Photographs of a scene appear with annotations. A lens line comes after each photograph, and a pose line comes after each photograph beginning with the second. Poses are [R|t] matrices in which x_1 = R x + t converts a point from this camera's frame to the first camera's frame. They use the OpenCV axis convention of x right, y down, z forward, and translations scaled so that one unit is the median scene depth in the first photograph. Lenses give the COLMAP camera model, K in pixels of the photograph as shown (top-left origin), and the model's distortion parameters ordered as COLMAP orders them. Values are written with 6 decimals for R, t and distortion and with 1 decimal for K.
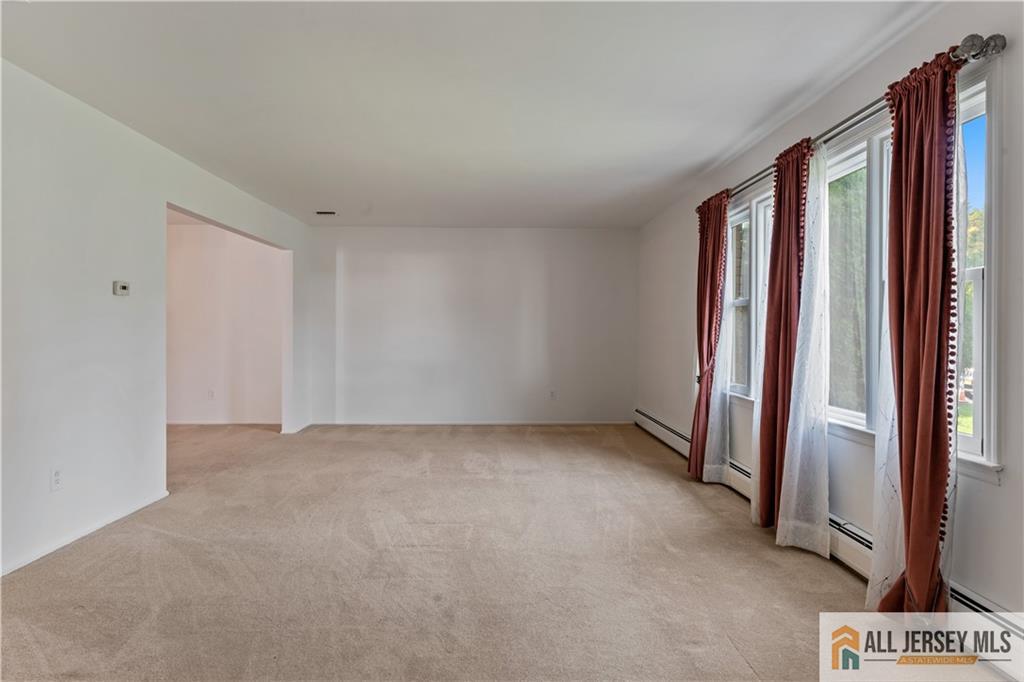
lens RADIAL K [[577.9, 0, 513.9], [0, 577.9, 339.5], [0, 0, 1]] dist [0.002313, 0.000938]
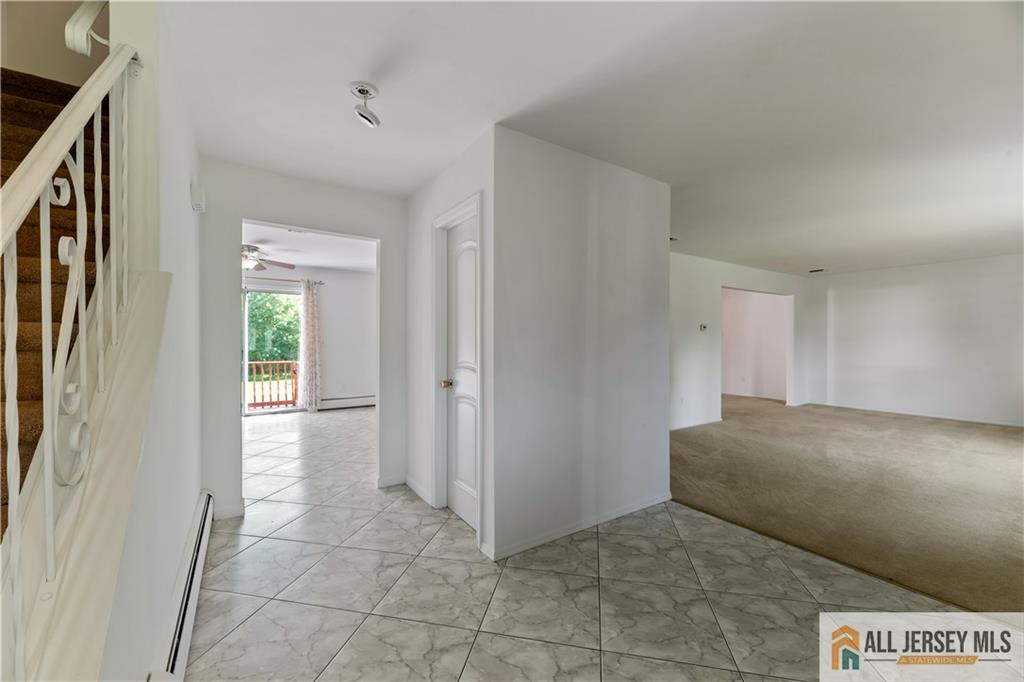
lens RADIAL K [[407.6, 0, 514.3], [0, 407.6, 343.9], [0, 0, 1]] dist [-0.002548, -0.001030]
pose [[0.537071, -0.003985, -0.843528, 0.215763], [-0.006255, 0.999943, -0.008706, -0.002350], [0.843514, 0.009952, 0.537015, -0.379929]]
